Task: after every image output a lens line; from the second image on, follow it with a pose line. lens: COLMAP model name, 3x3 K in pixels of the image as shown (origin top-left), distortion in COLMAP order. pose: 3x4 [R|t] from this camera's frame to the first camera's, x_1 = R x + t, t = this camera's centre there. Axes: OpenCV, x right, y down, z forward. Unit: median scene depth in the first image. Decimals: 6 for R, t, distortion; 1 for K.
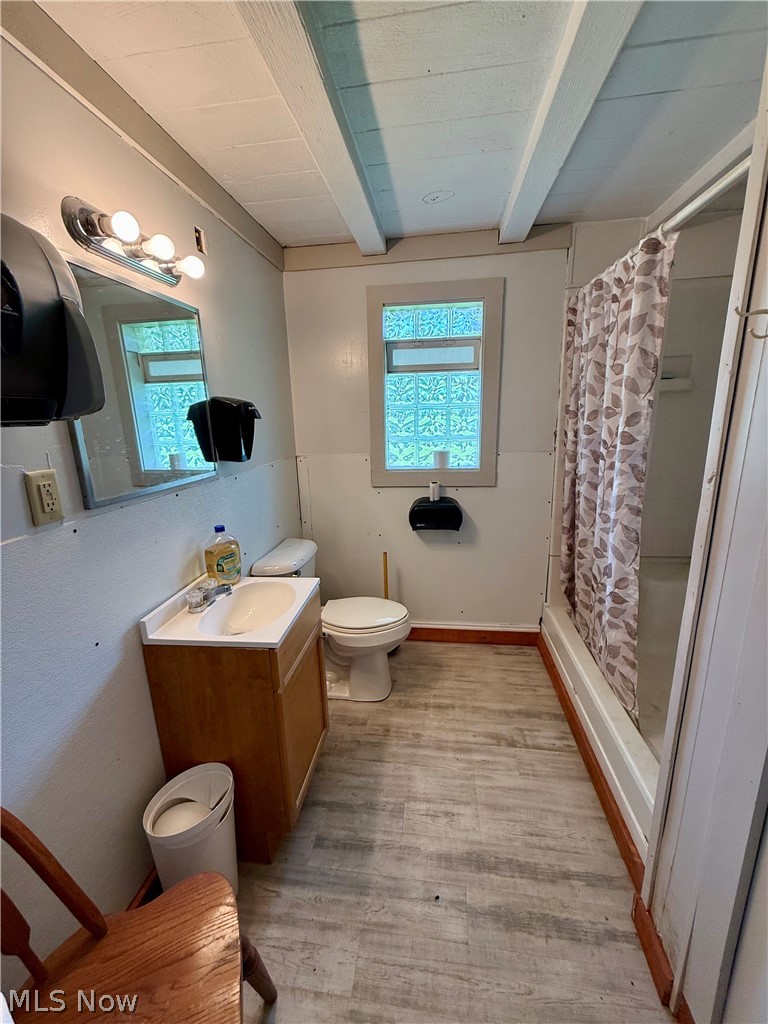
lens RADIAL K [[408.9, 0, 385.6], [0, 408.9, 510.6], [0, 0, 1]] dist [-0.003107, 0.000338]
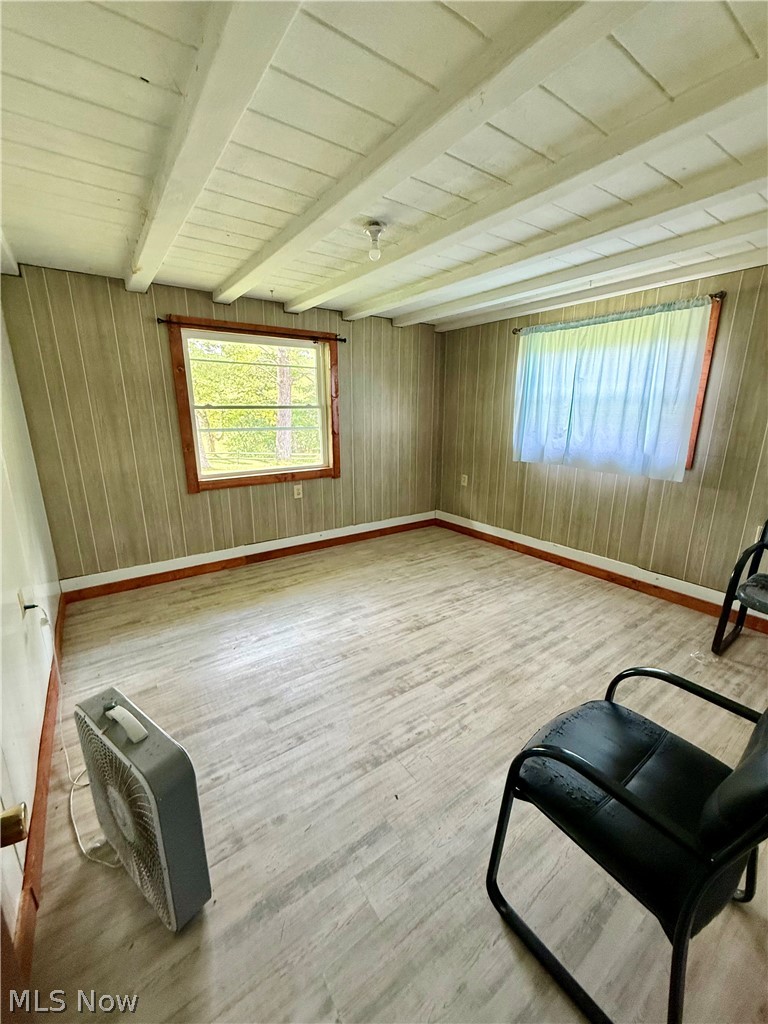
lens RADIAL K [[408.9, 0, 383.4], [0, 408.9, 510.3], [0, 0, 1]] dist [-0.003107, 0.000338]
pose [[0.728424, -0.135419, 0.671610, -0.209263], [0.139873, 0.989019, 0.047714, -0.026616], [-0.670697, 0.059184, 0.739367, 0.273197]]
